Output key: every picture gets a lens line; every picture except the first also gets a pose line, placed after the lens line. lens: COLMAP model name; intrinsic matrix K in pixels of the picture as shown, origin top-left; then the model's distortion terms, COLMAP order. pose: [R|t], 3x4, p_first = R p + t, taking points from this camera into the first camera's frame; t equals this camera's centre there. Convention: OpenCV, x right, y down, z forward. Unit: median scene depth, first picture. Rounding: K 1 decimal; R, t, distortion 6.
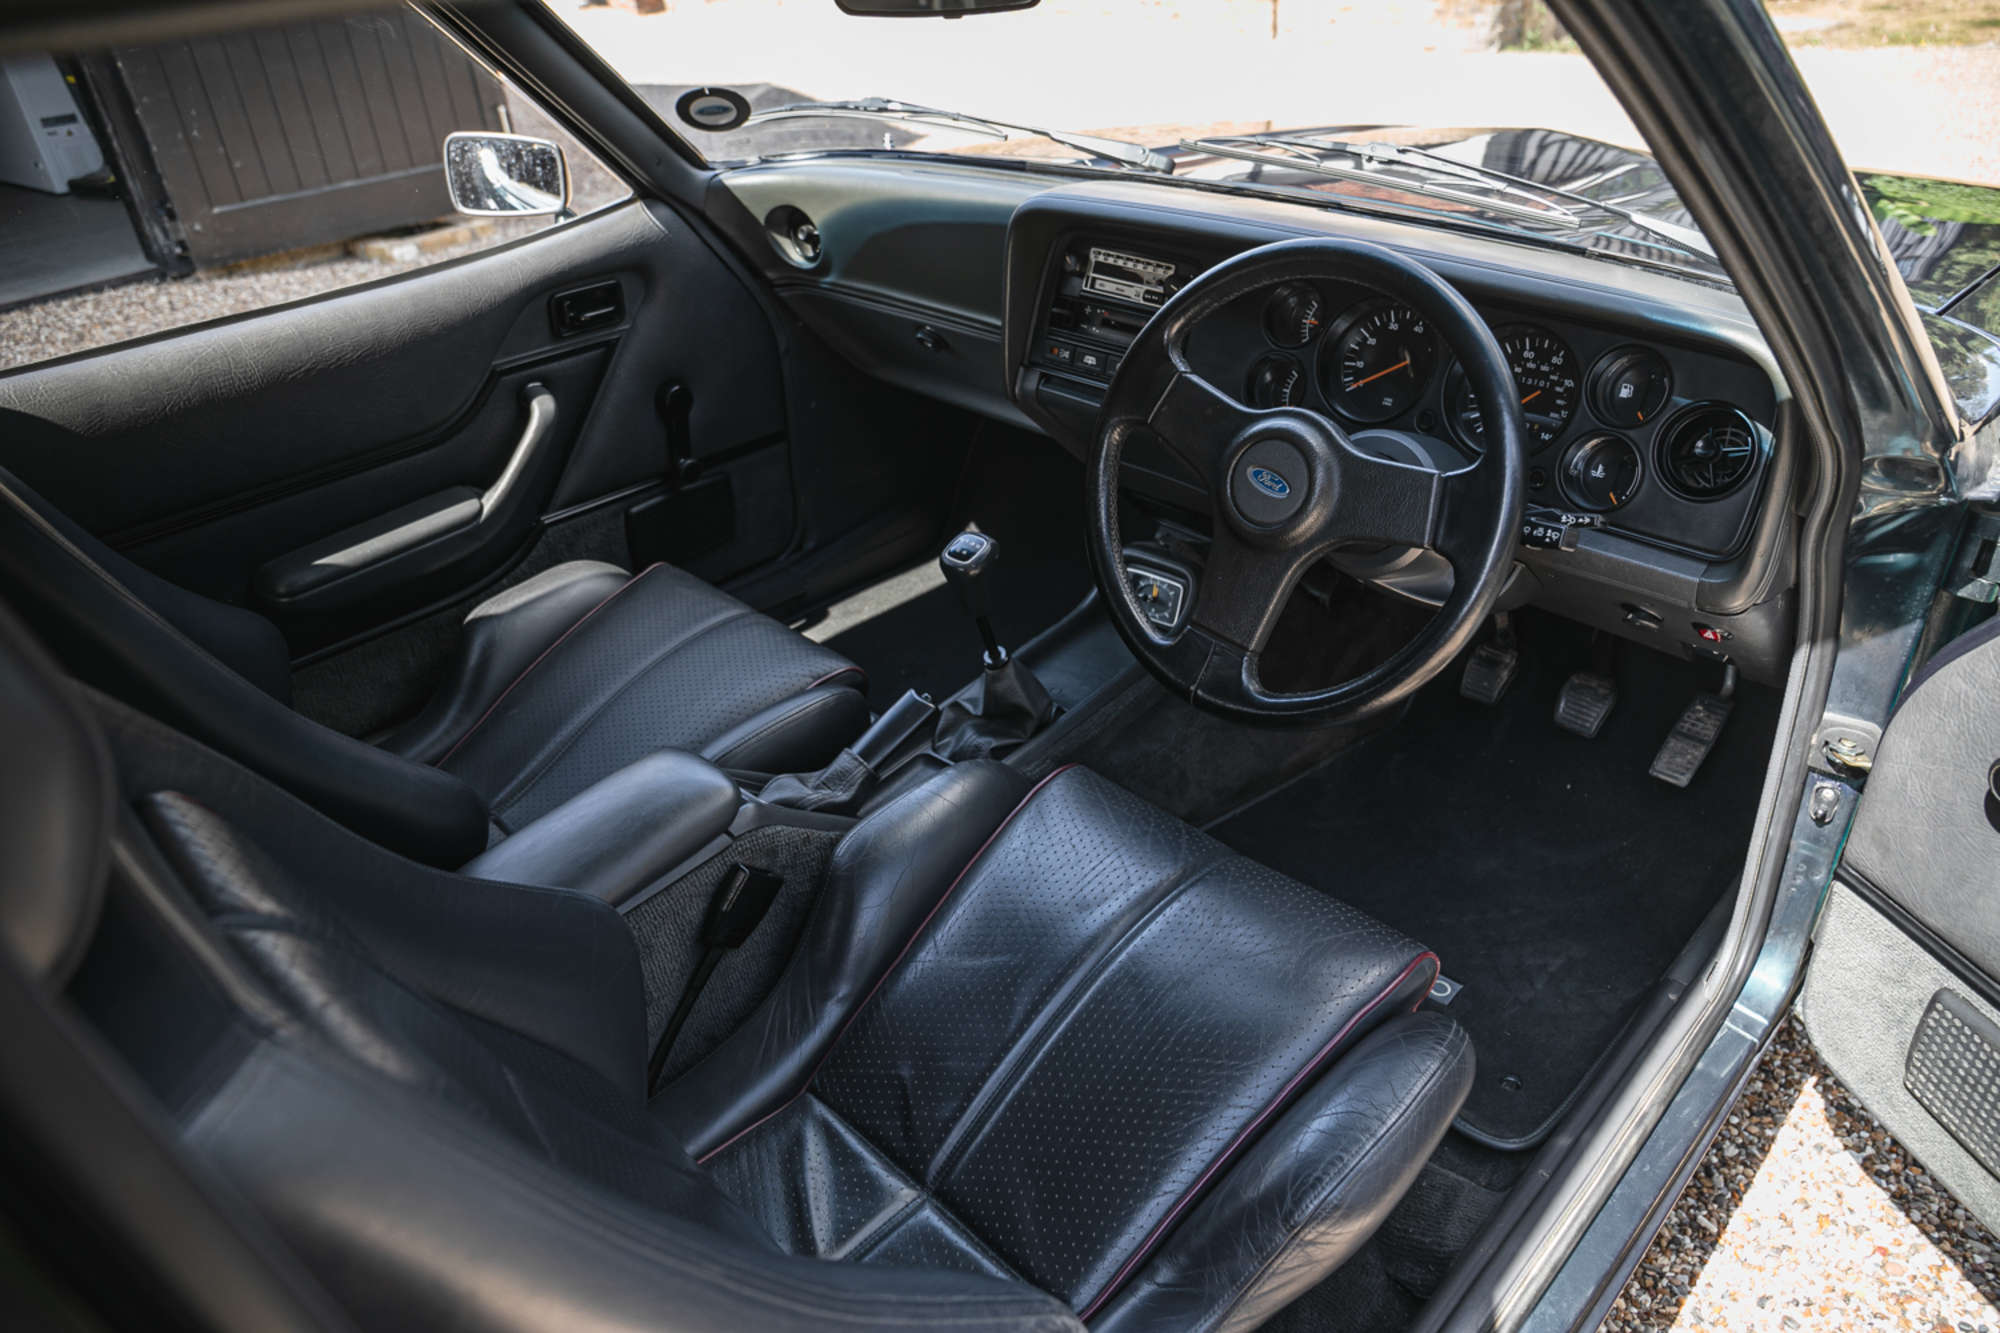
lens RADIAL K [[1344.0, 0, 1004.3], [0, 1344.0, 663.0], [0, 0, 1]] dist [-0.081846, 0.044456]
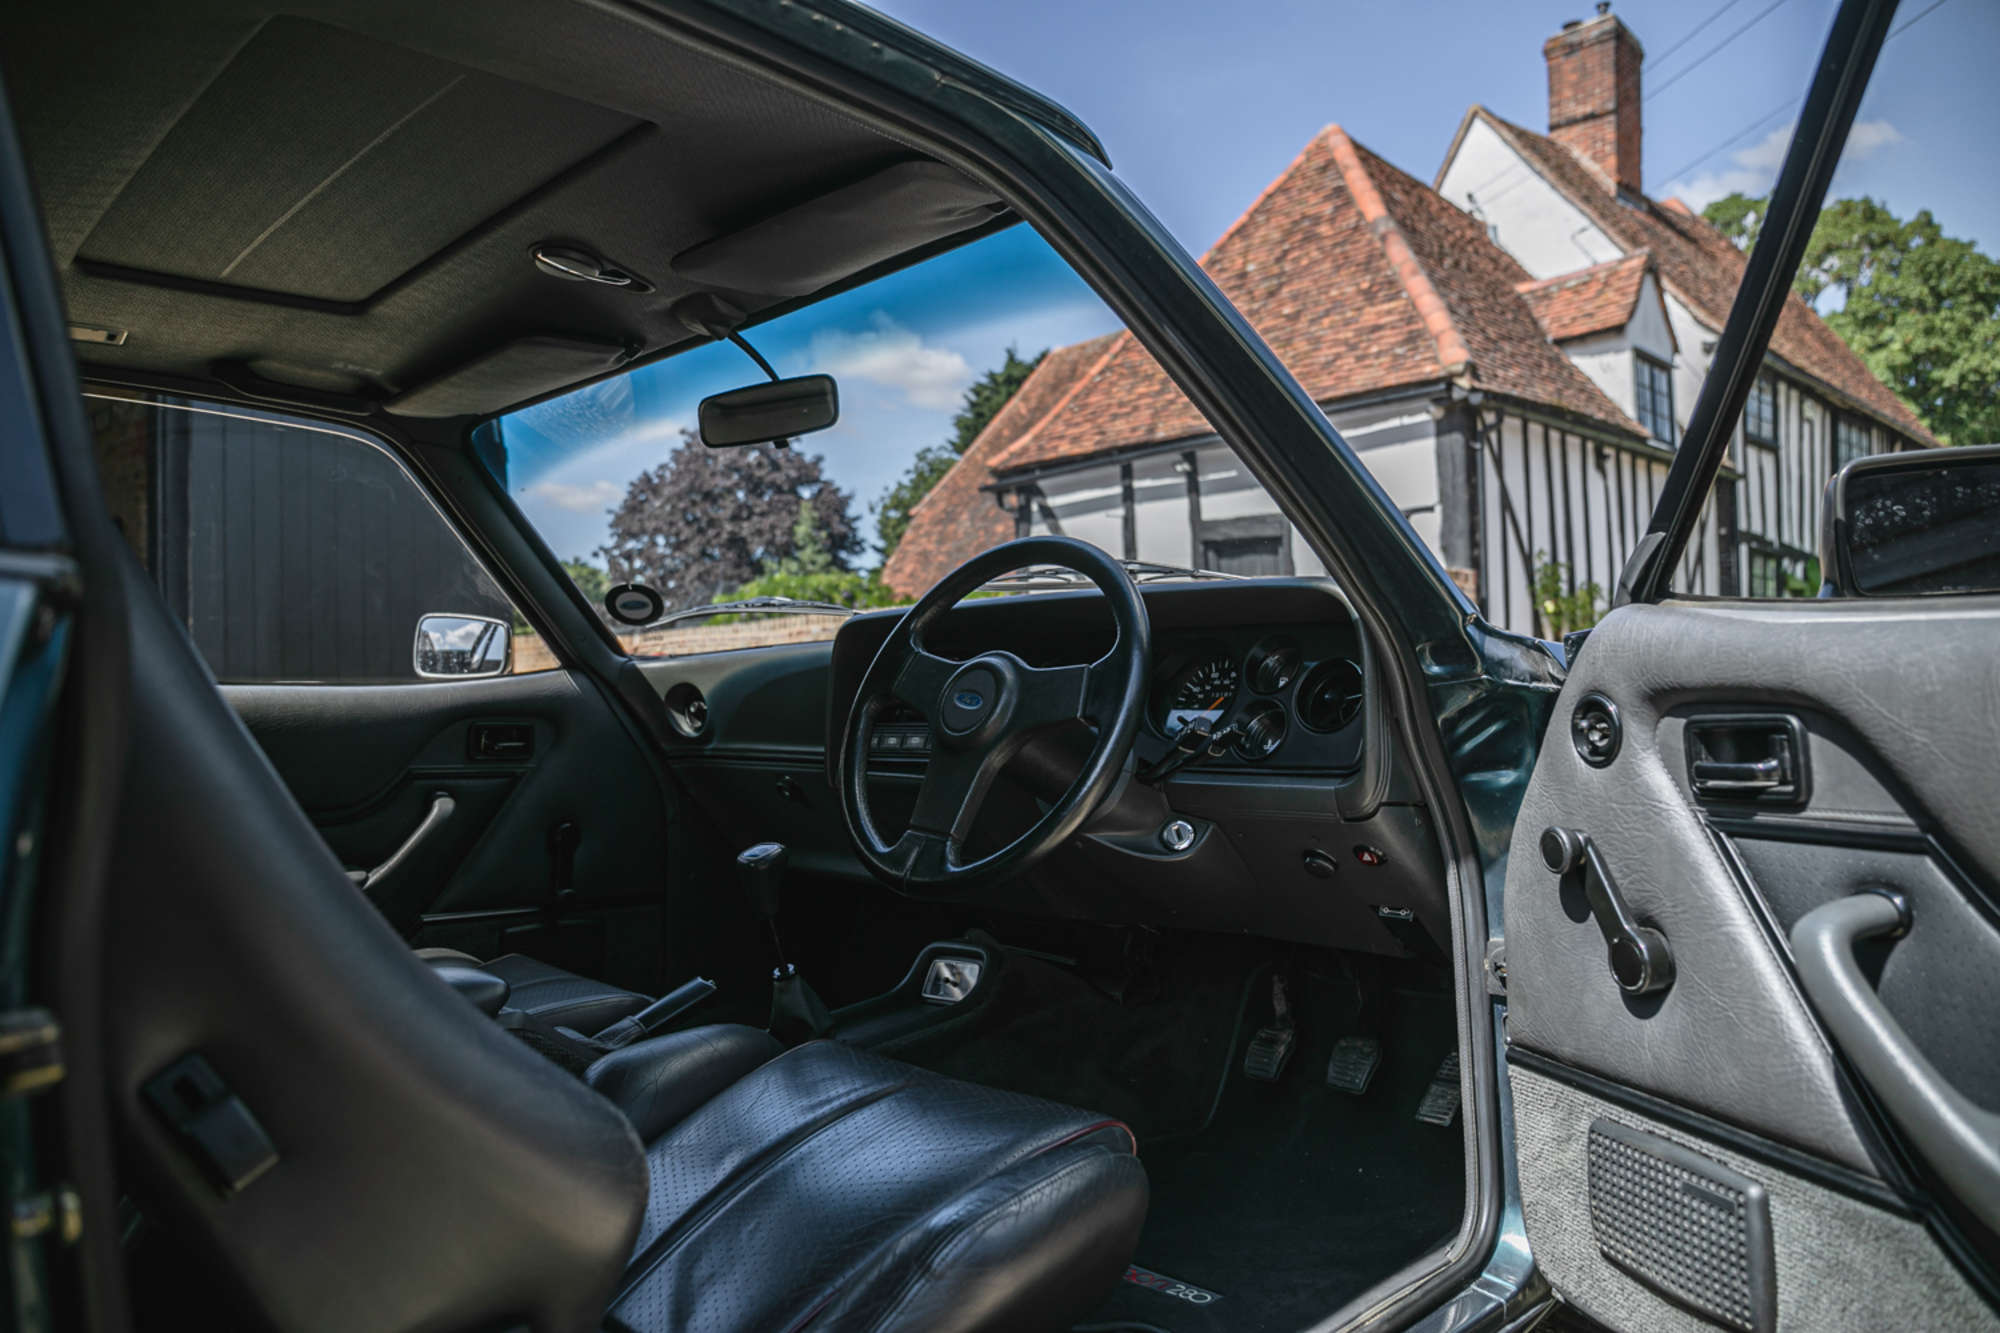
lens RADIAL K [[1344.0, 0, 988.7], [0, 1344.0, 664.5], [0, 0, 1]] dist [-0.081846, 0.044456]
pose [[0.999257, 0.035141, -0.015804, 0.167426], [-0.038079, 0.837966, -0.544392, 0.370571], [-0.005887, 0.544590, 0.838682, -0.049165]]
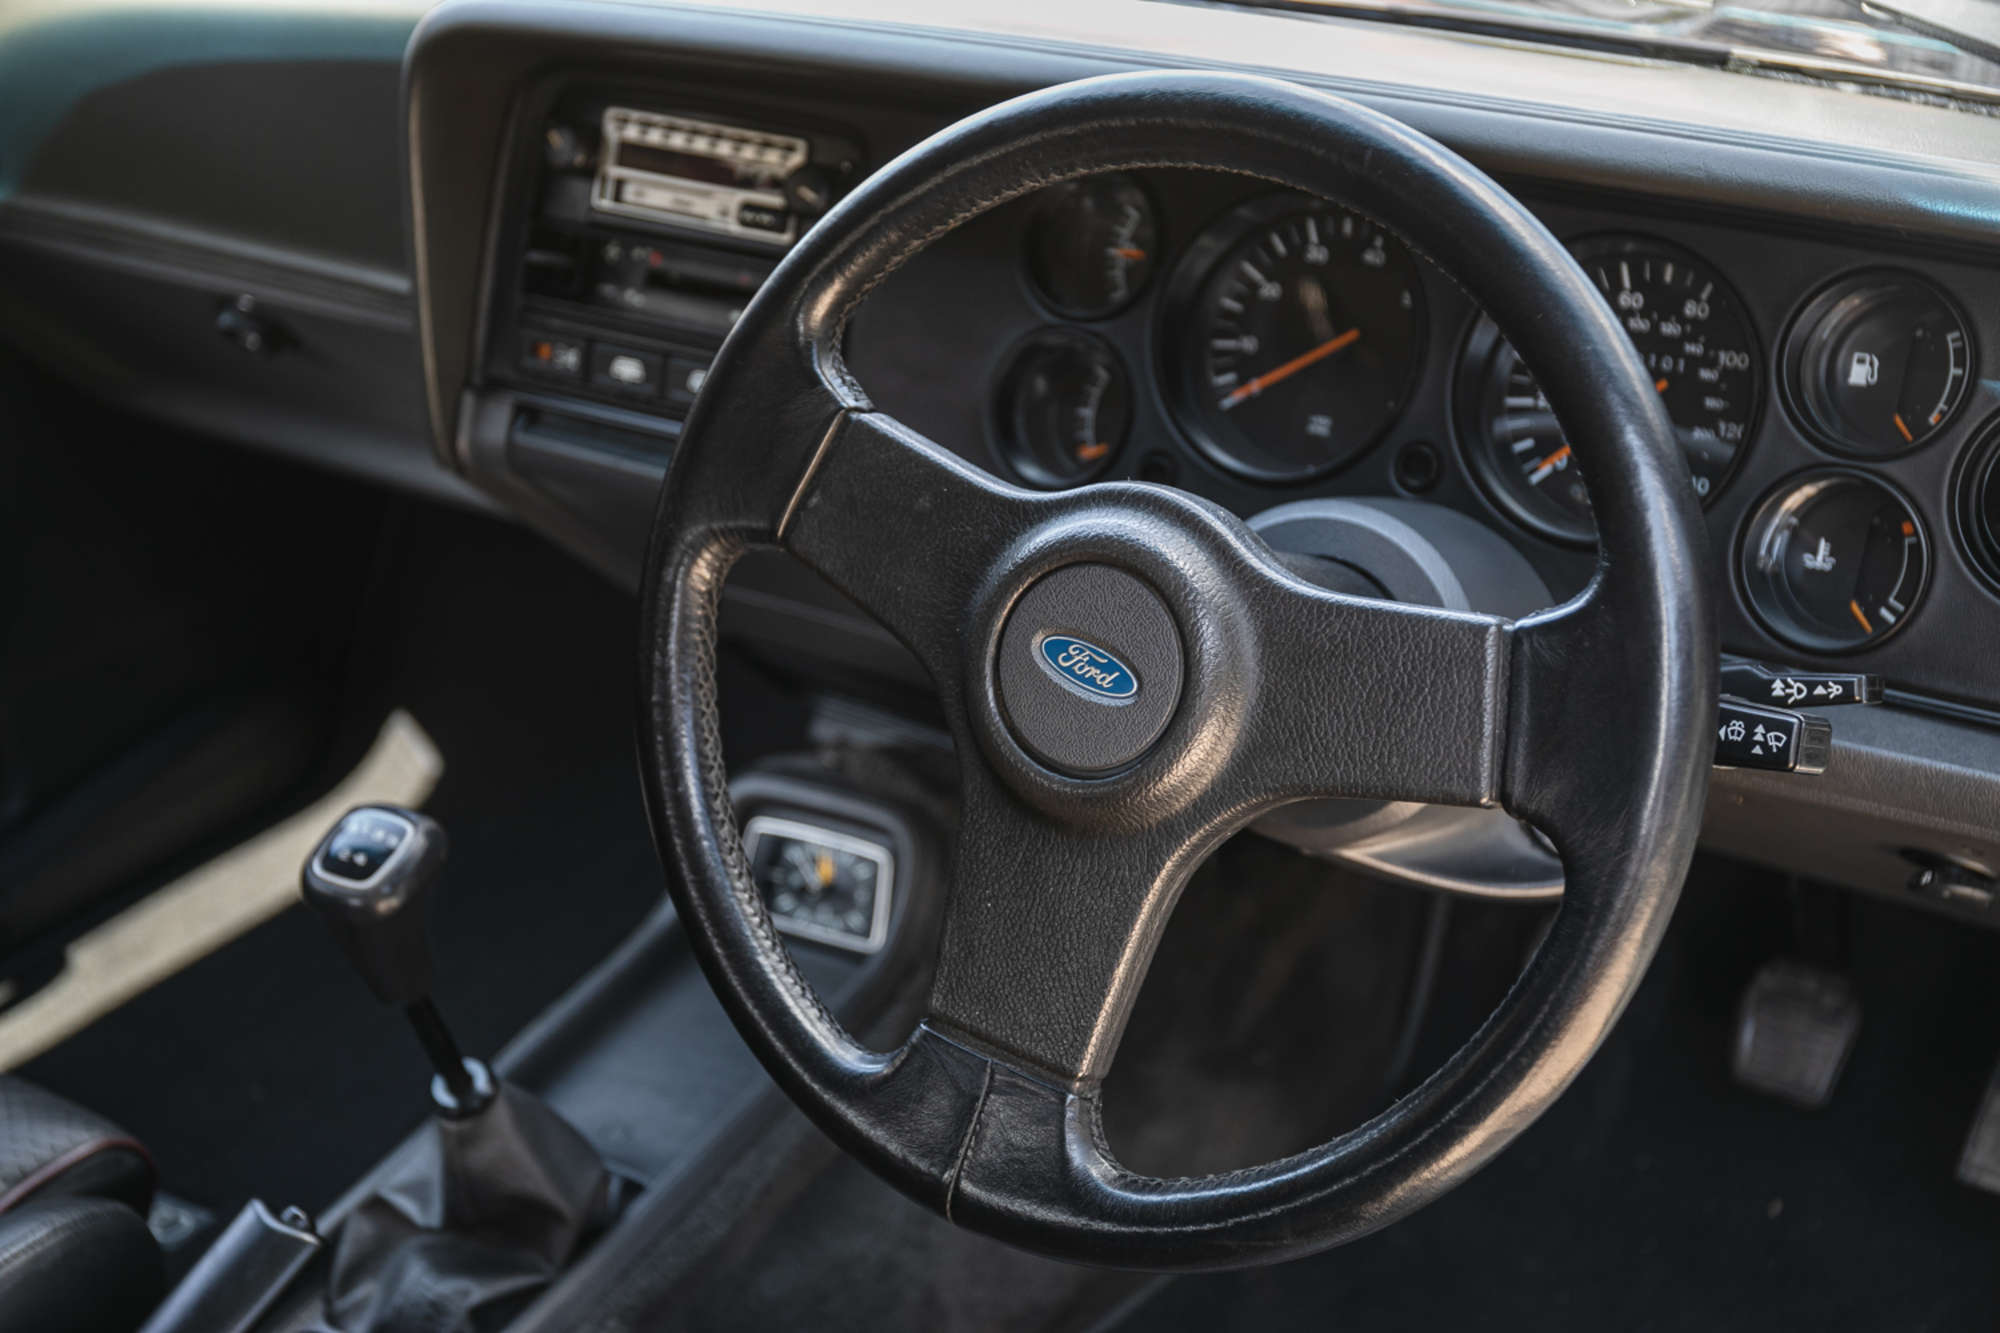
lens RADIAL K [[2679.3, 0, 994.2], [0, 2679.3, 671.4], [0, 0, 1]] dist [0.047862, 0.000000]
pose [[0.979966, -0.085108, 0.180066, 0.015917], [0.099681, 0.992303, -0.073480, -0.054615], [-0.172426, 0.089957, 0.980906, 0.142988]]
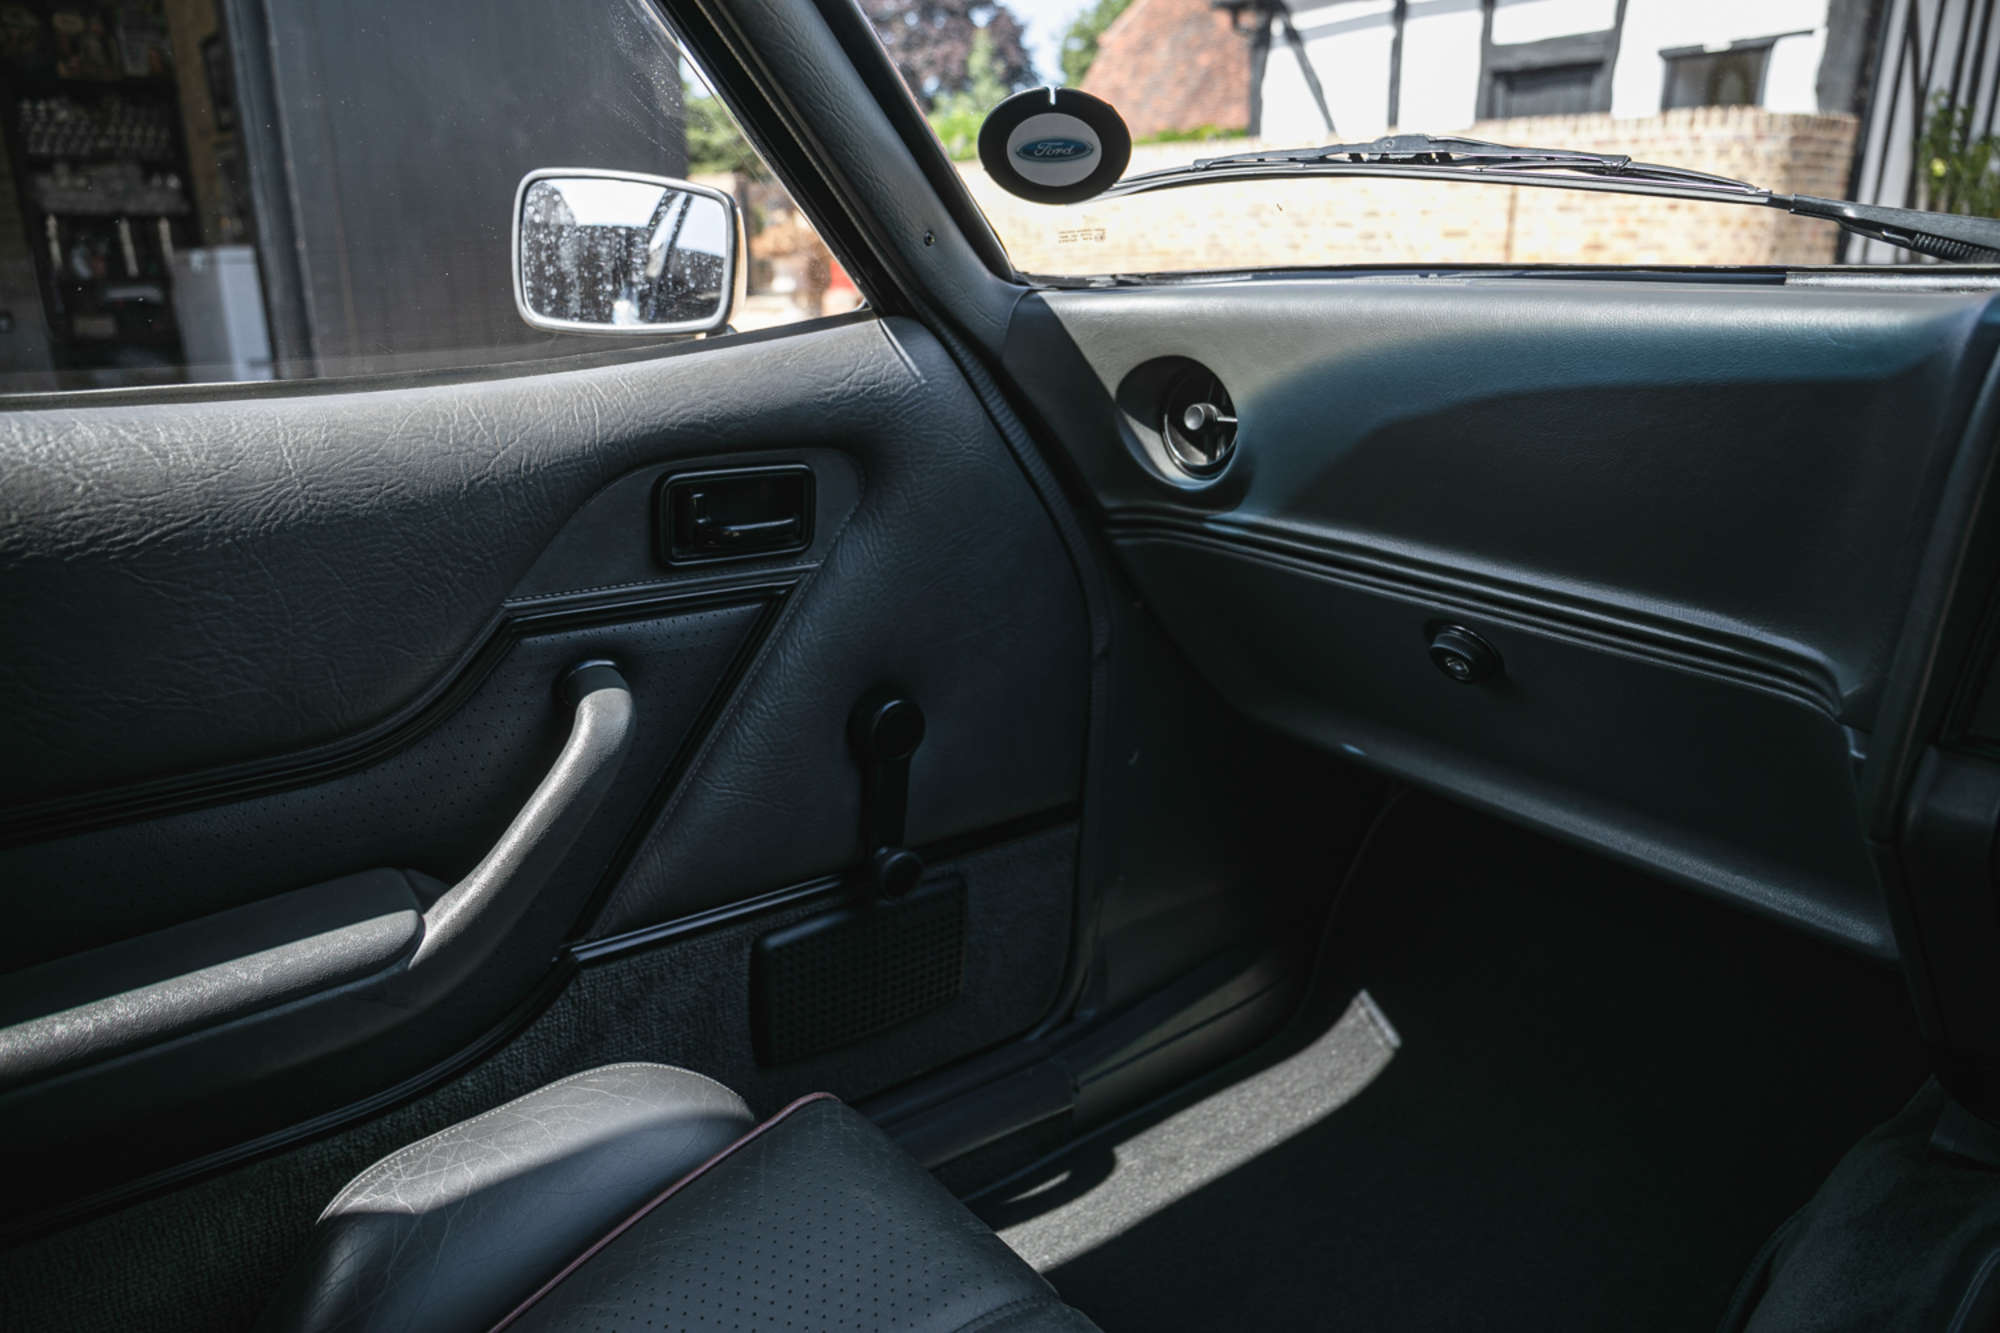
lens RADIAL K [[1344.0, 0, 991.7], [0, 1344.0, 666.8], [0, 0, 1]] dist [-0.081846, 0.044456]
pose [[0.988765, 0.090896, -0.118667, -0.199628], [-0.116950, 0.964829, -0.235429, -0.139816], [0.093094, 0.246662, 0.964620, 0.684539]]
